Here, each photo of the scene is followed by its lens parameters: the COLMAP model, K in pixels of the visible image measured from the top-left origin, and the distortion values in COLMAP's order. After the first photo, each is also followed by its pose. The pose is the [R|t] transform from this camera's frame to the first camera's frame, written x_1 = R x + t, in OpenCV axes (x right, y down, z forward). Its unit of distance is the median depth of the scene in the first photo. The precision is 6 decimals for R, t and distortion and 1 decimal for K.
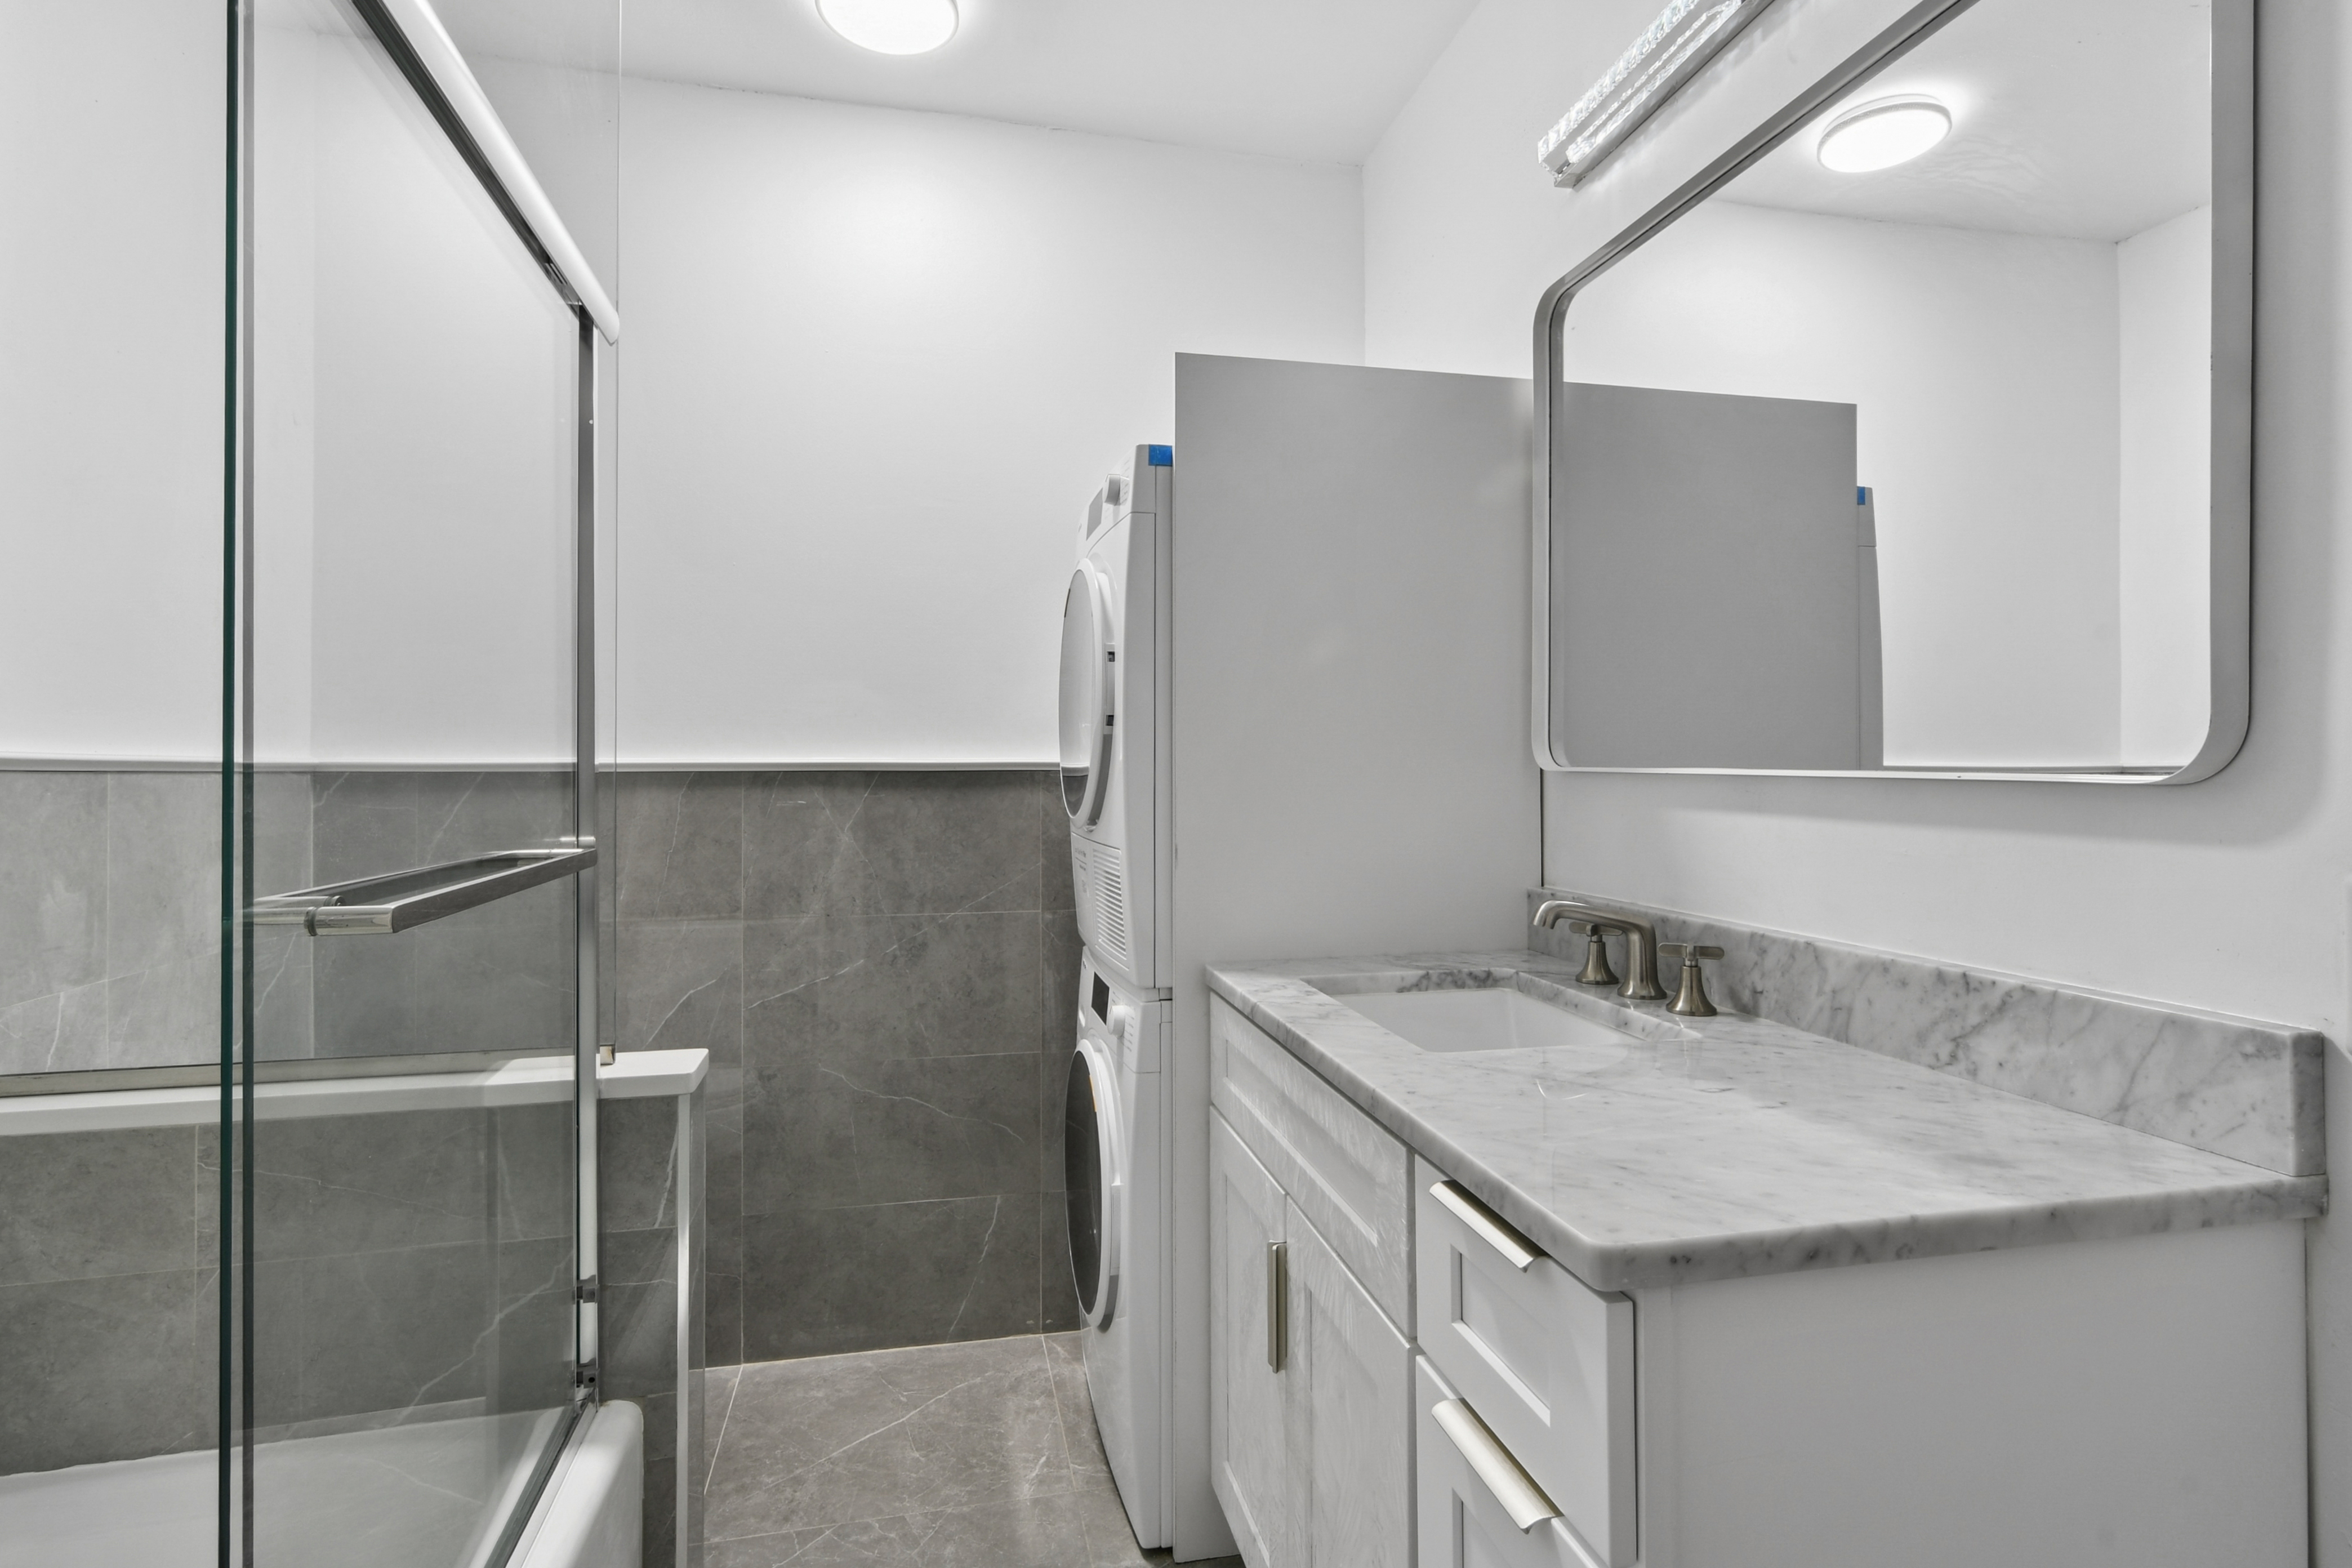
lens RADIAL K [[1127.8, 0, 1175.6], [0, 1127.8, 777.2], [0, 0, 1]] dist [0.000088, 0.000144]
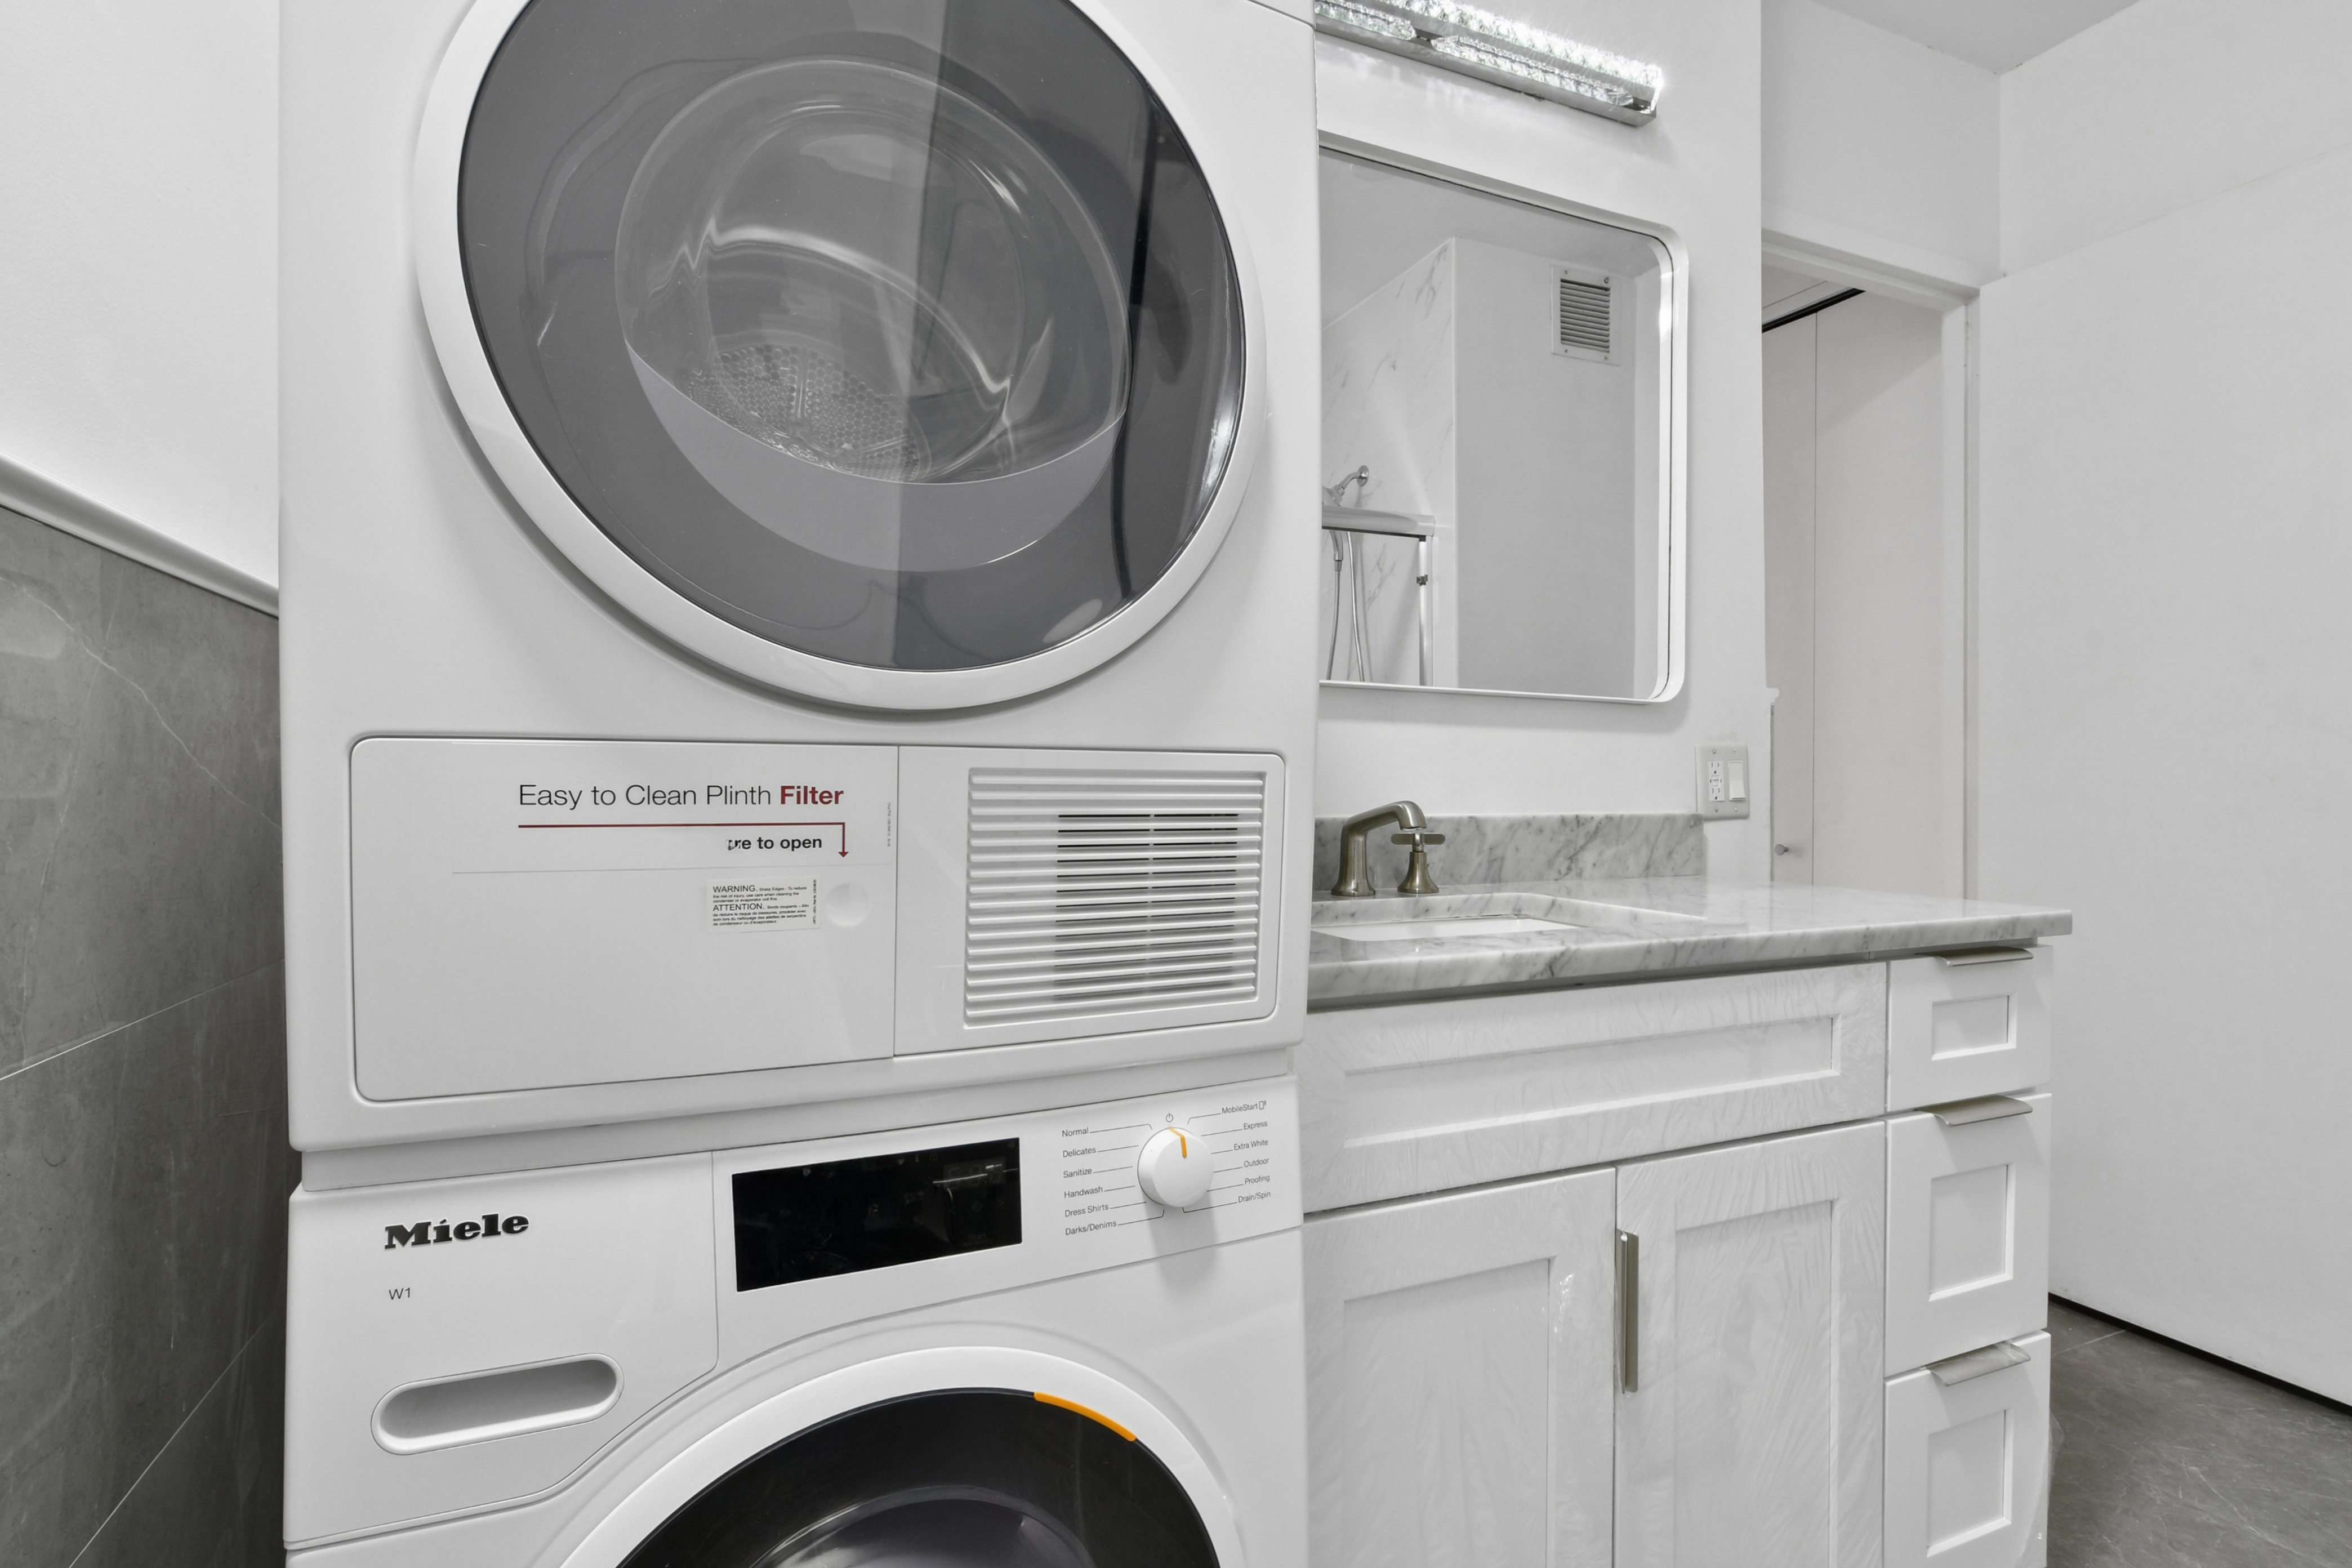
lens RADIAL K [[1127.8, 0, 1178.4], [0, 1127.8, 784.0], [0, 0, 1]] dist [0.000088, 0.000144]
pose [[-0.194672, -0.003283, 0.980863, -0.797975], [-0.001708, 0.999994, 0.003008, 0.119685], [-0.980867, -0.001090, -0.194677, 1.857869]]
